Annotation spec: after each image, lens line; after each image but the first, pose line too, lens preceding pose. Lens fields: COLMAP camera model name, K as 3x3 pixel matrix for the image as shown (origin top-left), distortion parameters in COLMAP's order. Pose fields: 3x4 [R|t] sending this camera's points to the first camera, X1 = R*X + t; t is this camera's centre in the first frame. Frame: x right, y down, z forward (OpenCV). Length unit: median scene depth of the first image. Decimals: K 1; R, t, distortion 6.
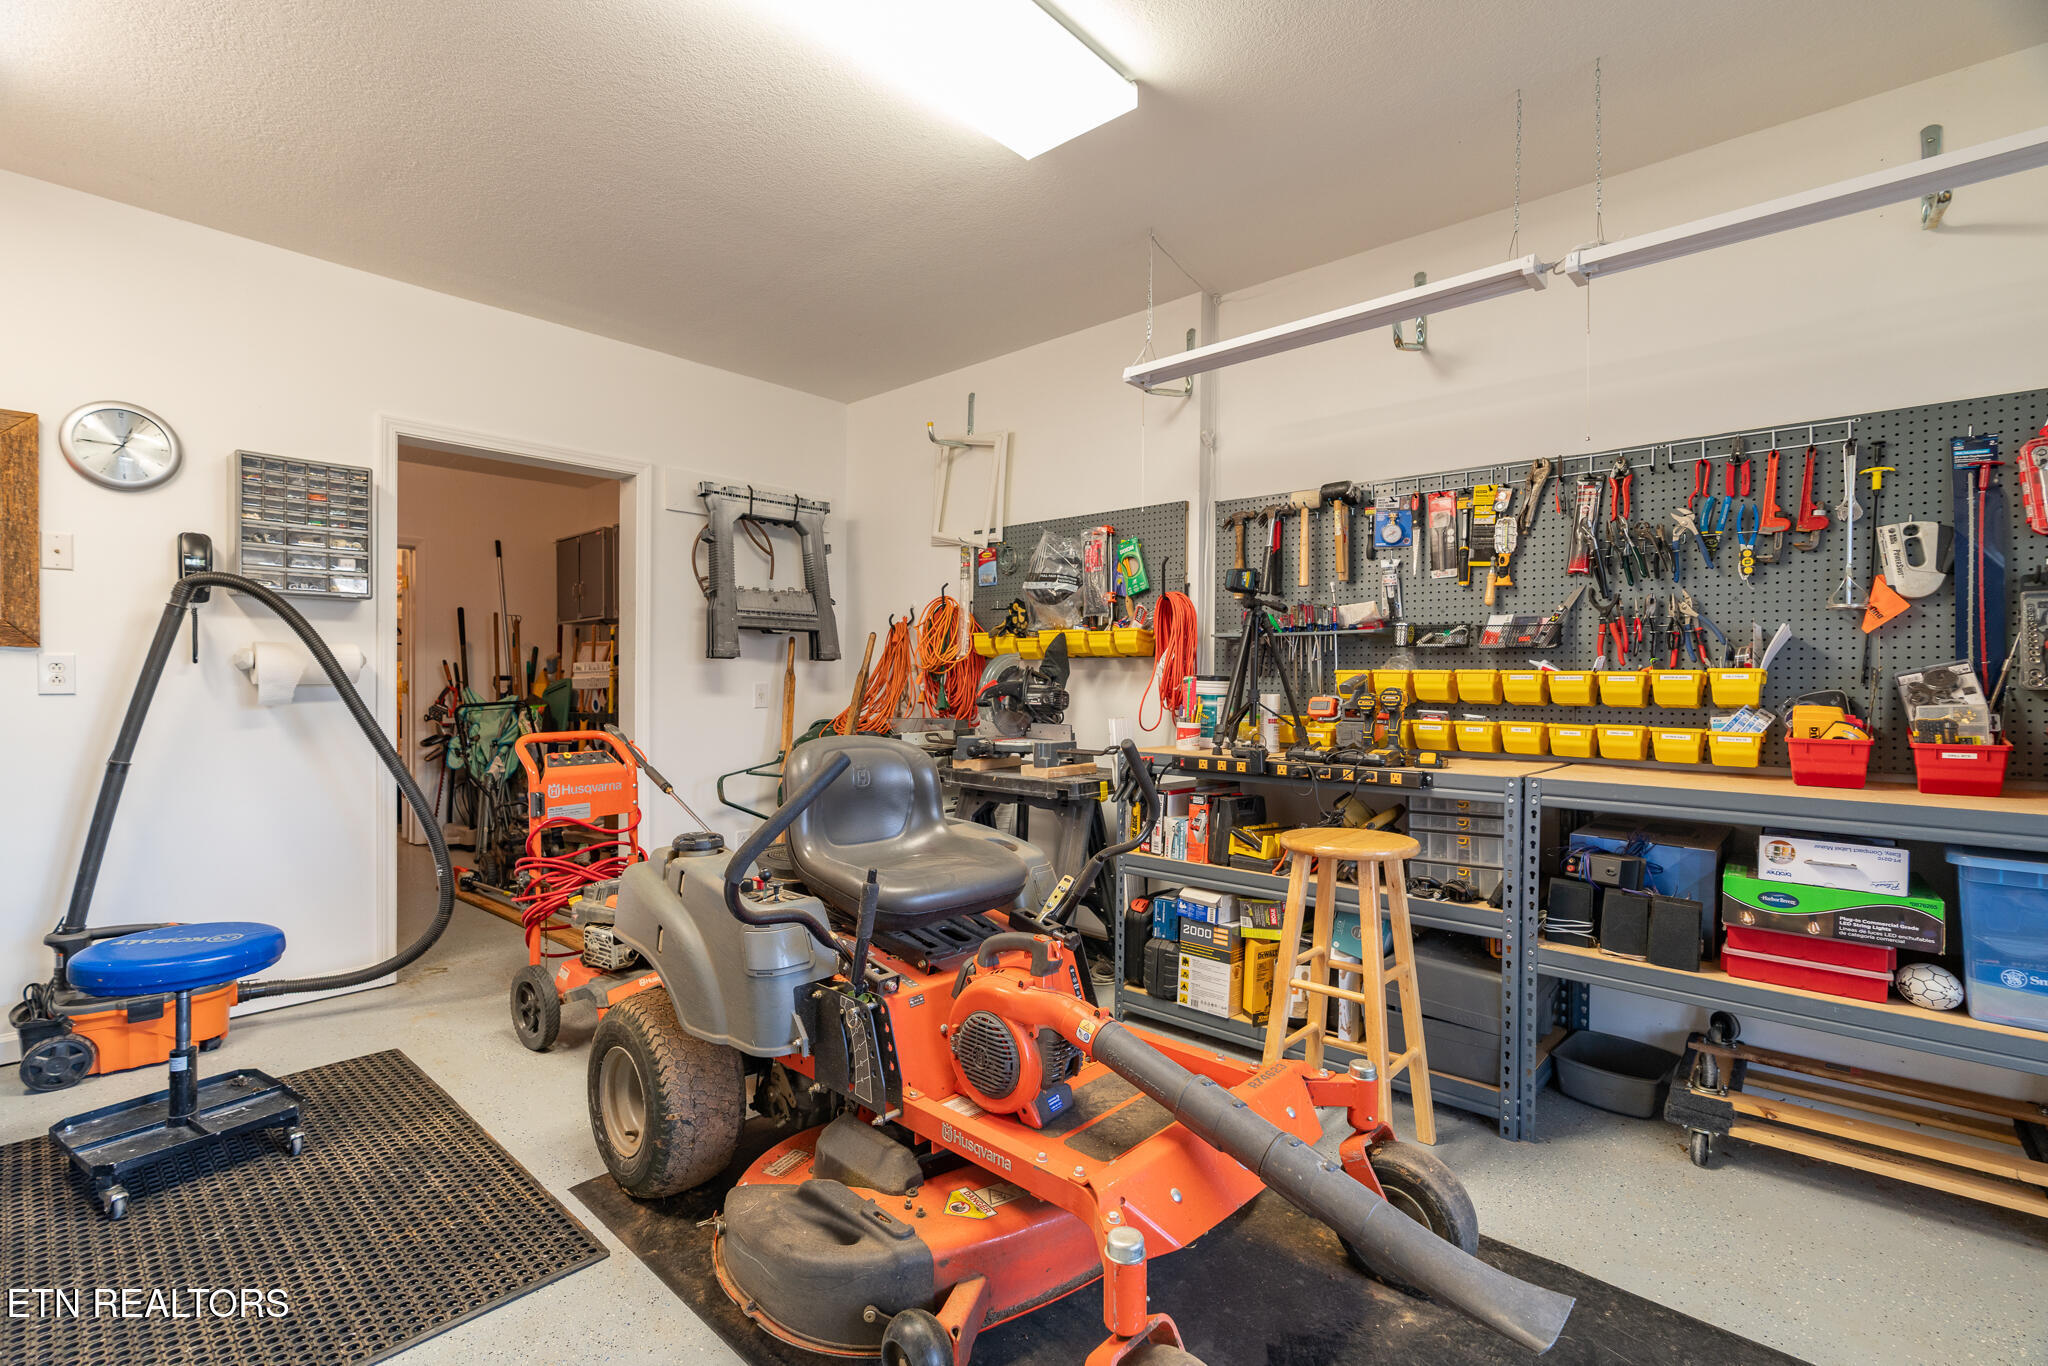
lens RADIAL K [[927.2, 0, 1026.3], [0, 927.2, 681.5], [0, 0, 1]] dist [-0.013686, -0.000015]
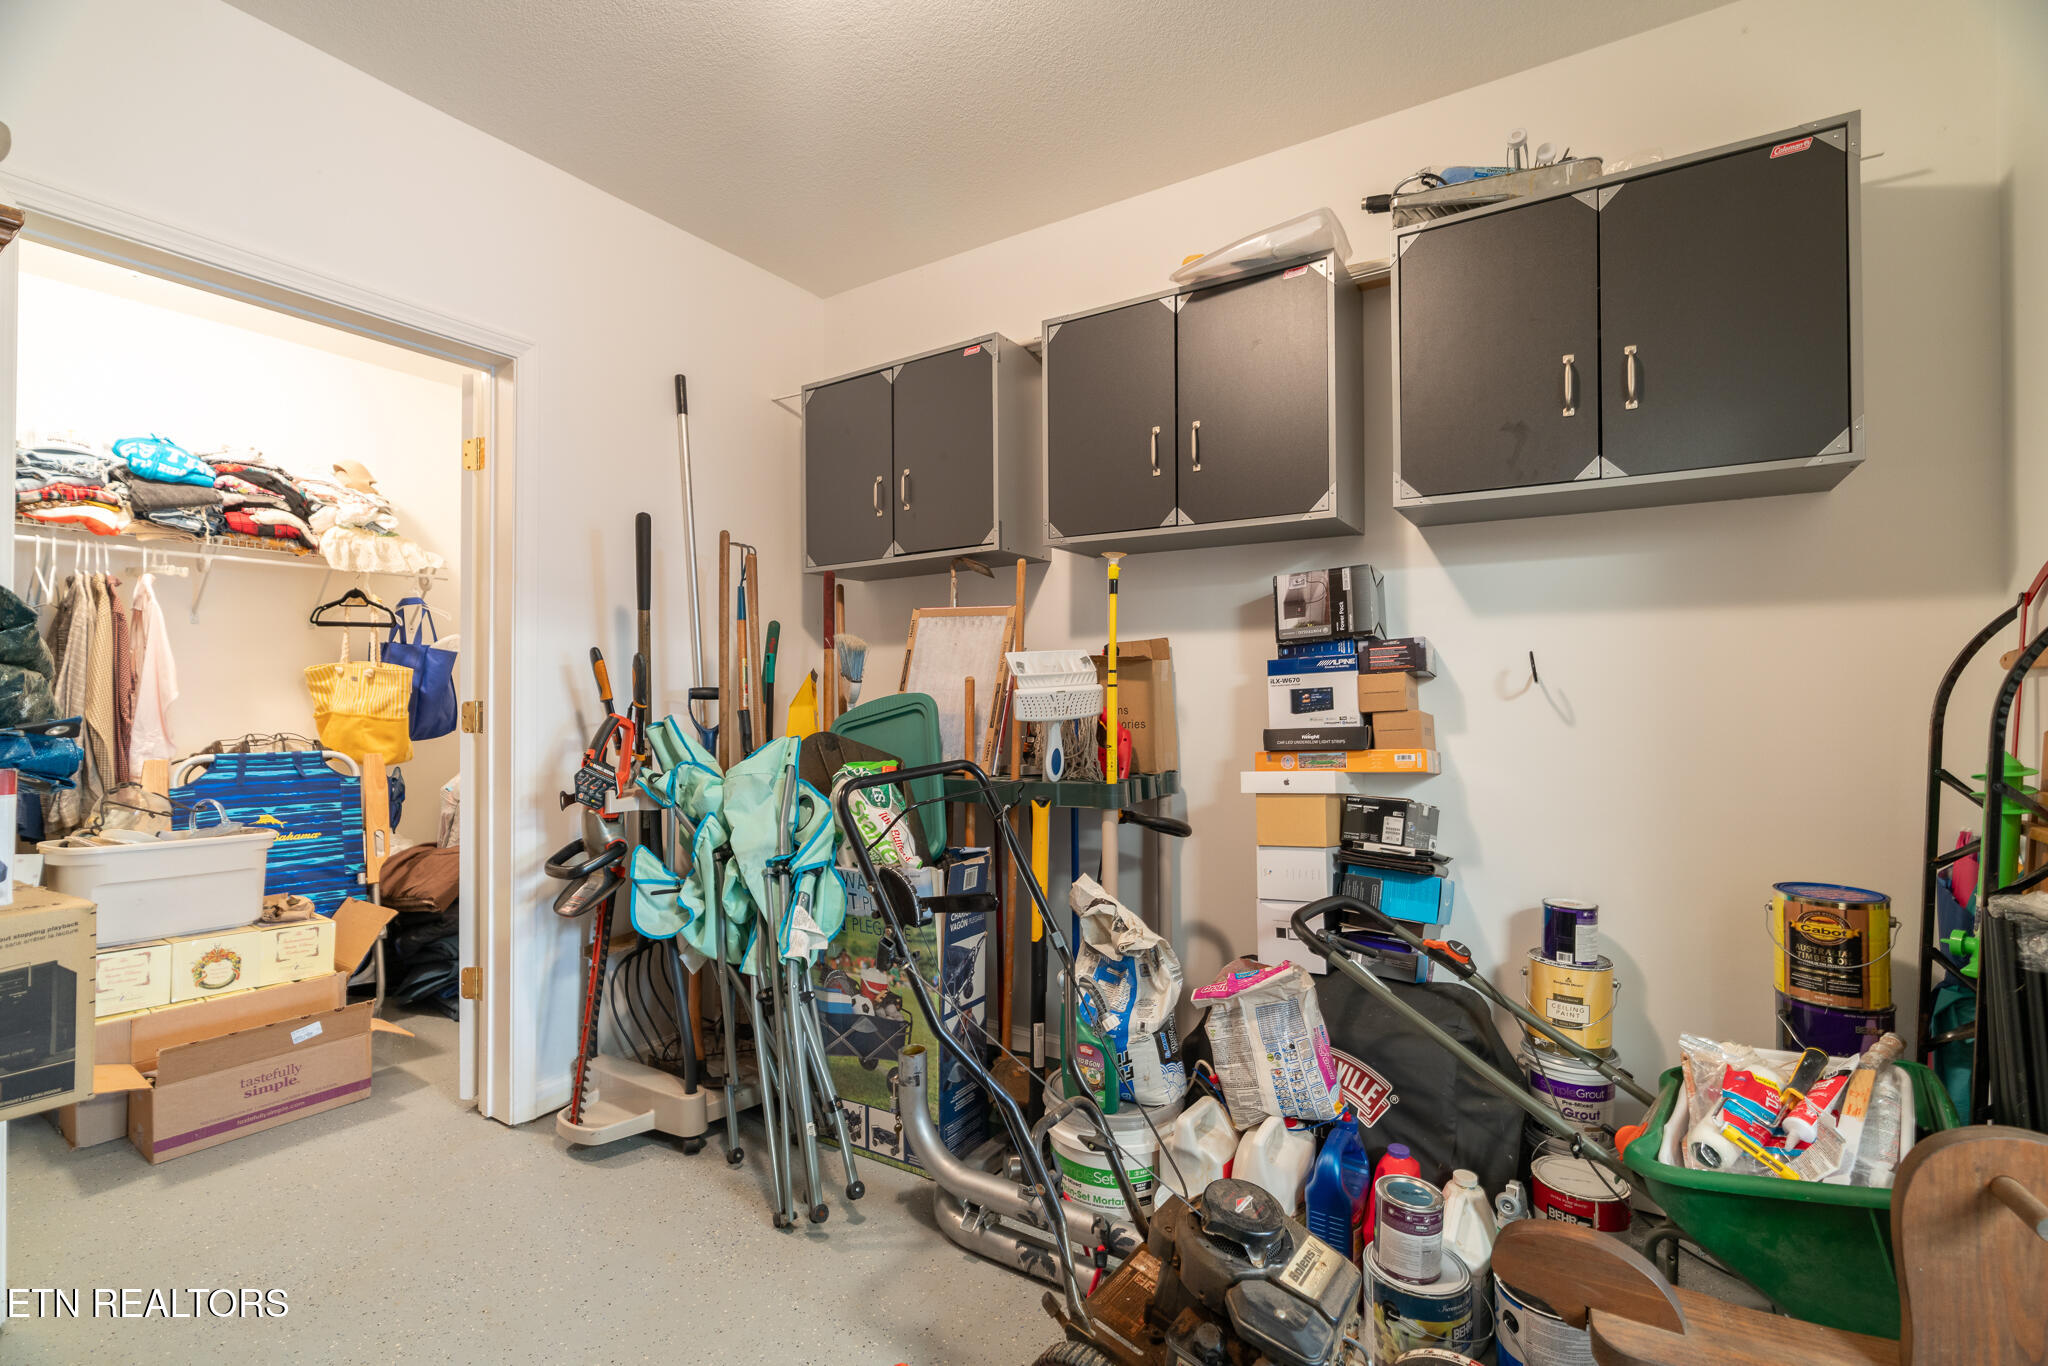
lens RADIAL K [[927.2, 0, 1020.4], [0, 927.2, 689.7], [0, 0, 1]] dist [-0.013686, -0.000015]
pose [[0.988110, -0.002081, 0.153737, -0.521103], [0.003237, 0.999968, -0.007273, -0.002800], [-0.153717, 0.007684, 0.988085, 0.595339]]
